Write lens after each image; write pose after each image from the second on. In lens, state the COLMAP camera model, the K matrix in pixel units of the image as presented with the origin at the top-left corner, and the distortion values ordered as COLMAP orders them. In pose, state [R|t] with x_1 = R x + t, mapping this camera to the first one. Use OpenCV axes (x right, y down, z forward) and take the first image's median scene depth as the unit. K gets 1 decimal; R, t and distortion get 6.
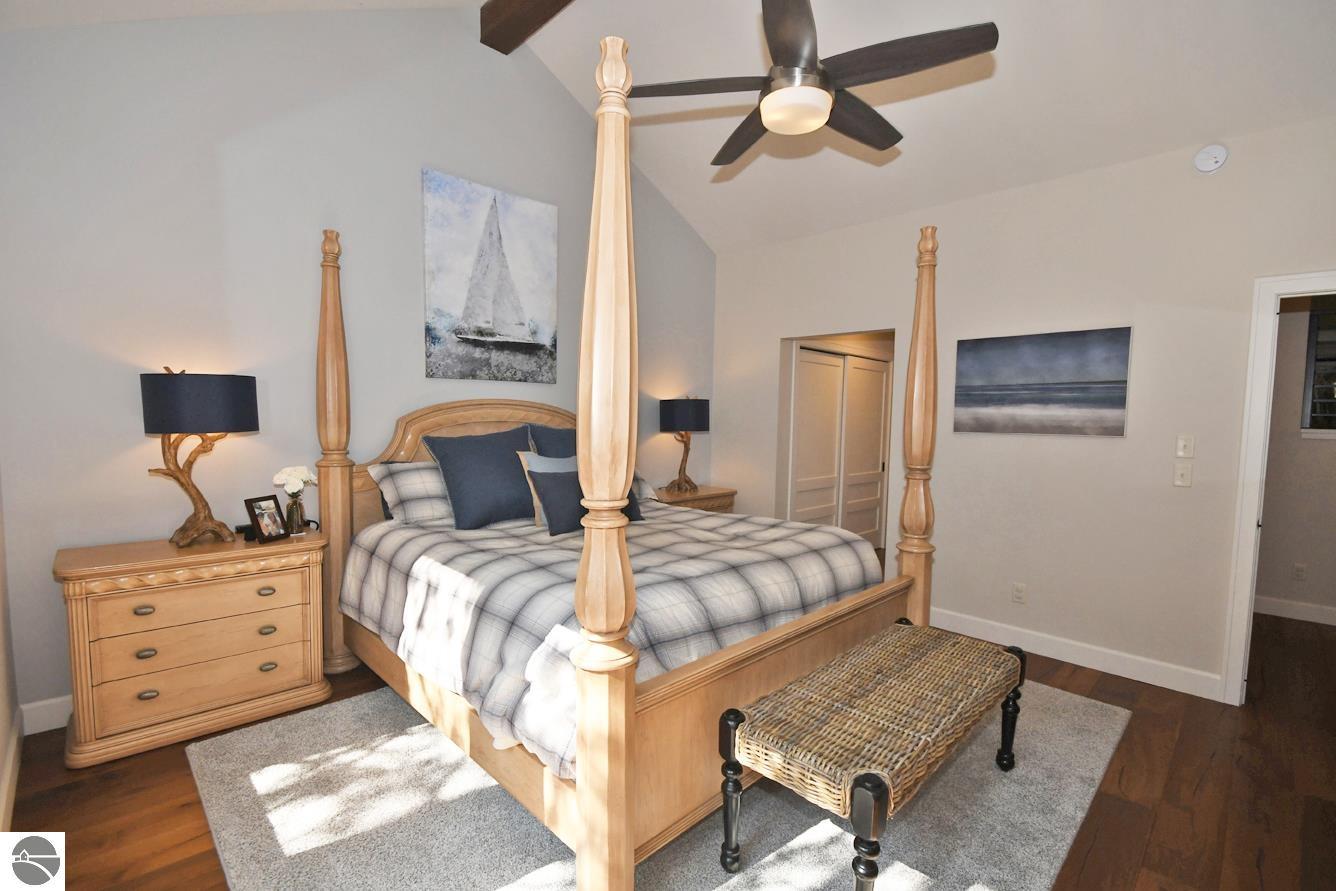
lens RADIAL K [[592.7, 0, 669.8], [0, 592.7, 451.7], [0, 0, 1]] dist [-0.002159, -0.001418]
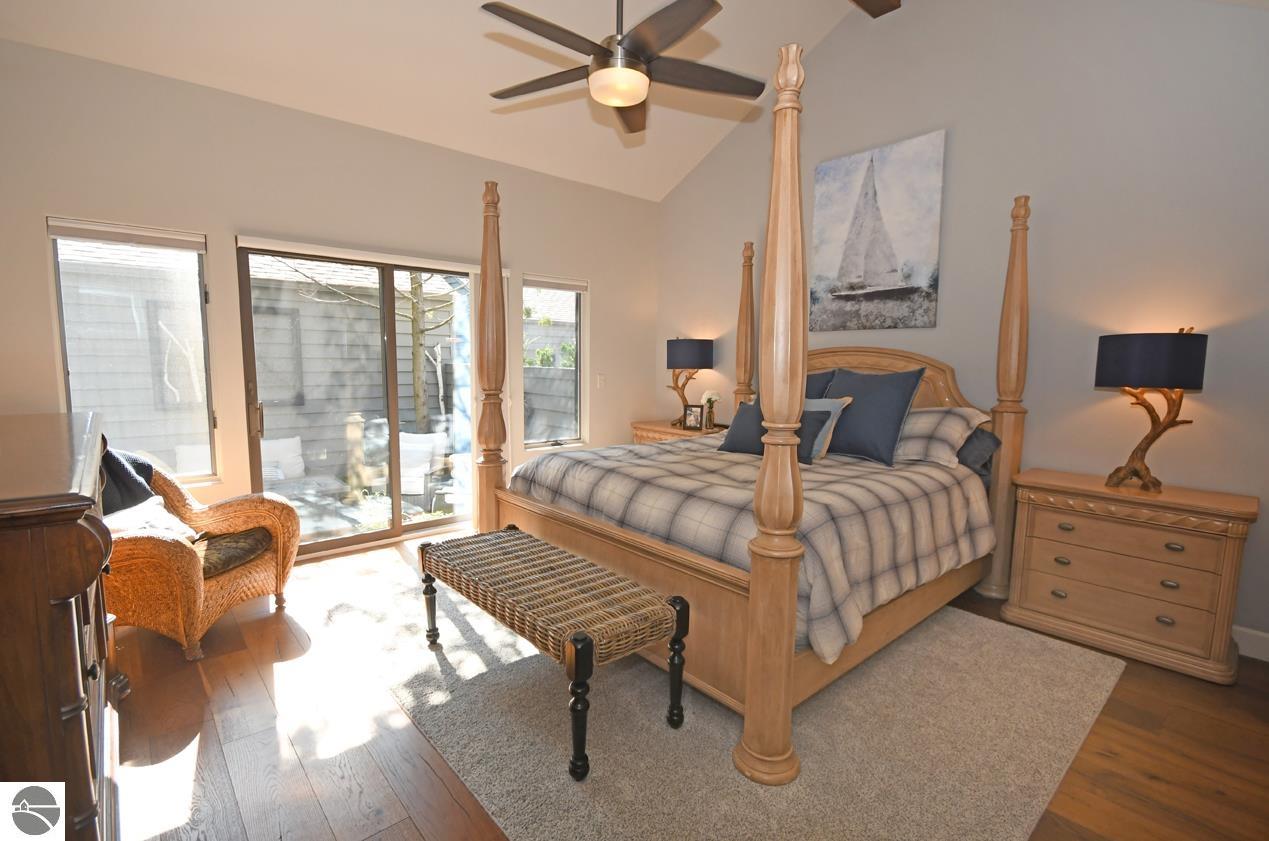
lens RADIAL K [[566.0, 0, 635.5], [0, 566.0, 411.9], [0, 0, 1]] dist [0.000201, 0.000198]
pose [[-0.043549, 0.076810, -0.996094, 0.777604], [-0.079509, 0.993611, 0.080095, -0.020792], [0.995882, 0.082687, -0.037164, 0.648845]]
